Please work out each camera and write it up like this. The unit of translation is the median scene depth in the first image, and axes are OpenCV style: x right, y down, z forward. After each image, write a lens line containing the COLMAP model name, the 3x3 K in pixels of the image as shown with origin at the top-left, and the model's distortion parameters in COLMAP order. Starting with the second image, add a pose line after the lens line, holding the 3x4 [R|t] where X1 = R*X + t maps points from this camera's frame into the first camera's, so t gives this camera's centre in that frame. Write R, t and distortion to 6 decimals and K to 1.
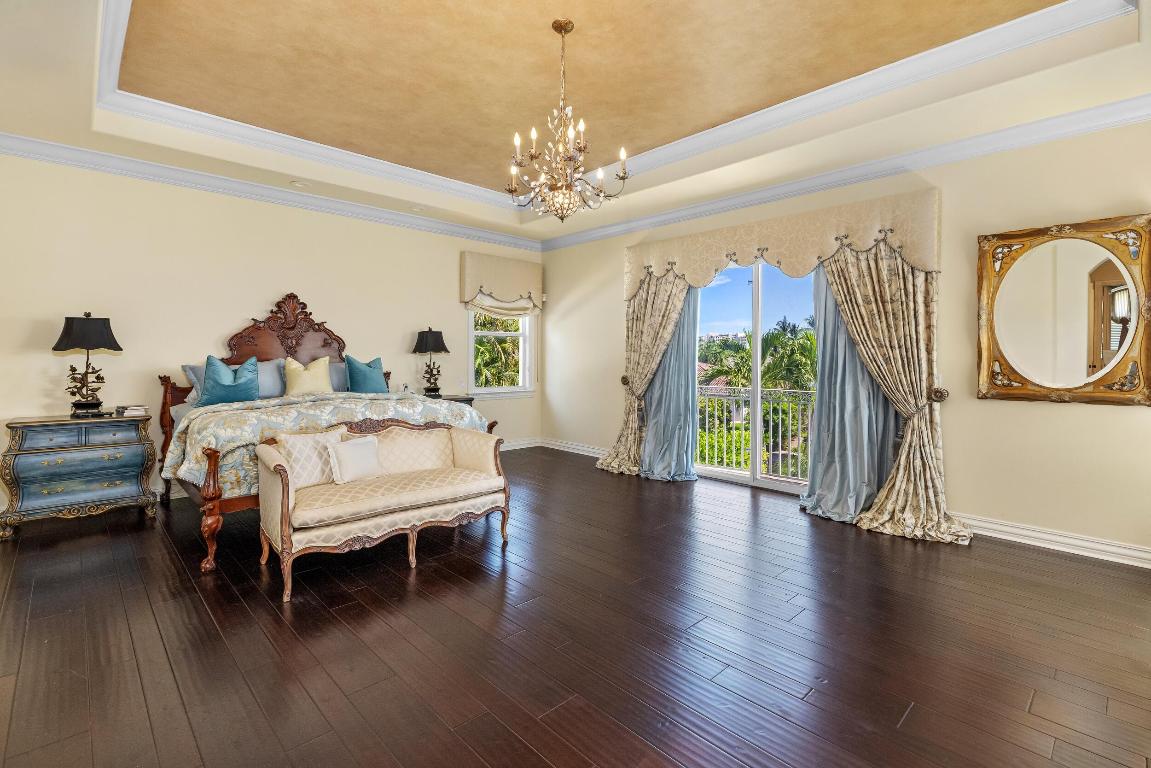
lens RADIAL K [[526.3, 0, 575.3], [0, 526.3, 353.8], [0, 0, 1]] dist [0.000689, -0.000002]
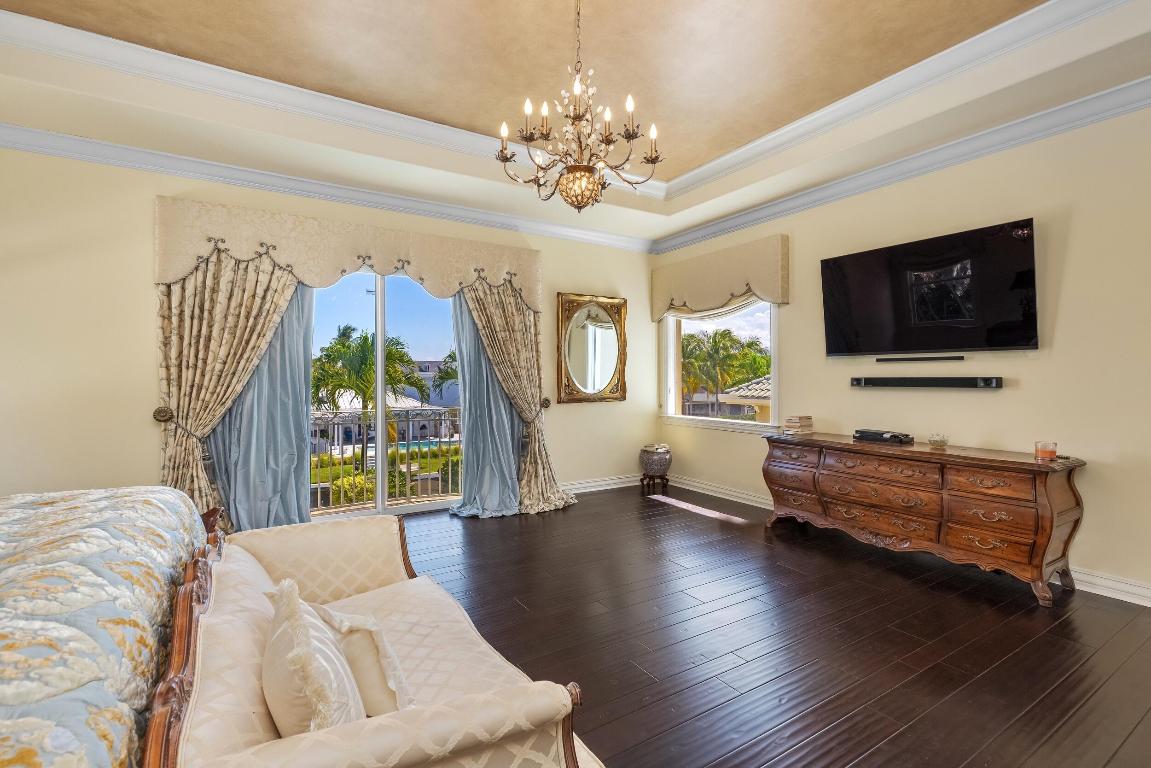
lens RADIAL K [[520.4, 0, 575.5], [0, 520.4, 384.0], [0, 0, 1]] dist [0.001066, 0.000031]
pose [[0.187243, -0.021735, 0.982073, -0.569735], [-0.004599, 0.999725, 0.023002, -0.002874], [-0.982303, -0.008824, 0.187092, 0.593576]]
